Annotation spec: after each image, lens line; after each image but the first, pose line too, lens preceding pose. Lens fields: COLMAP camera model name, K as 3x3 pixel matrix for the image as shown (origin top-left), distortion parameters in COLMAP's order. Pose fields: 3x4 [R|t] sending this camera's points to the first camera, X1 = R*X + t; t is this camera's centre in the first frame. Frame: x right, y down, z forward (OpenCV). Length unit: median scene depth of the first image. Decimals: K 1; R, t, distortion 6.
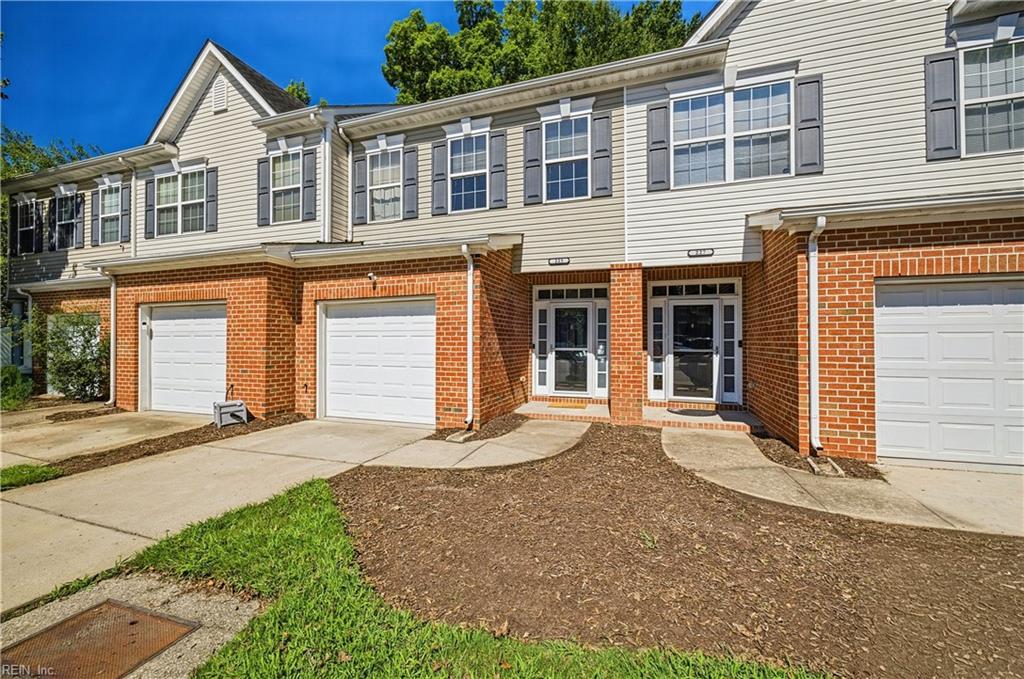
lens RADIAL K [[404.0, 0, 510.1], [0, 404.0, 341.3], [0, 0, 1]] dist [-0.008005, 0.000173]
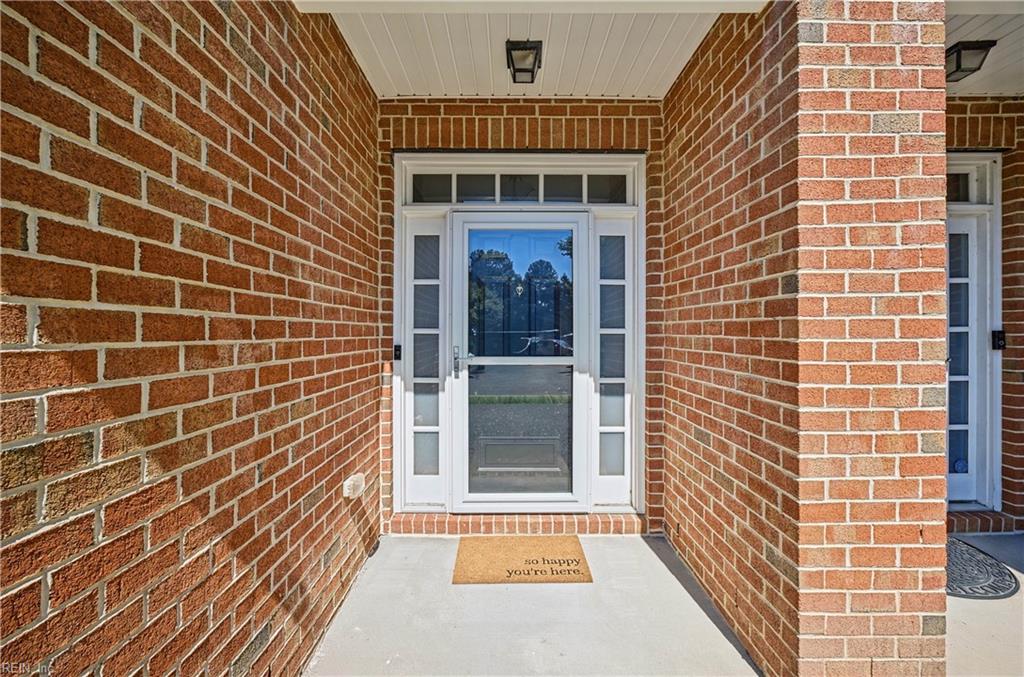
lens RADIAL K [[404.0, 0, 505.7], [0, 404.0, 333.2], [0, 0, 1]] dist [-0.008005, 0.000173]
pose [[0.947874, -0.006189, 0.318586, 0.047513], [0.006128, 0.999981, 0.001193, -0.003087], [-0.318588, 0.000821, 0.947893, 0.843240]]
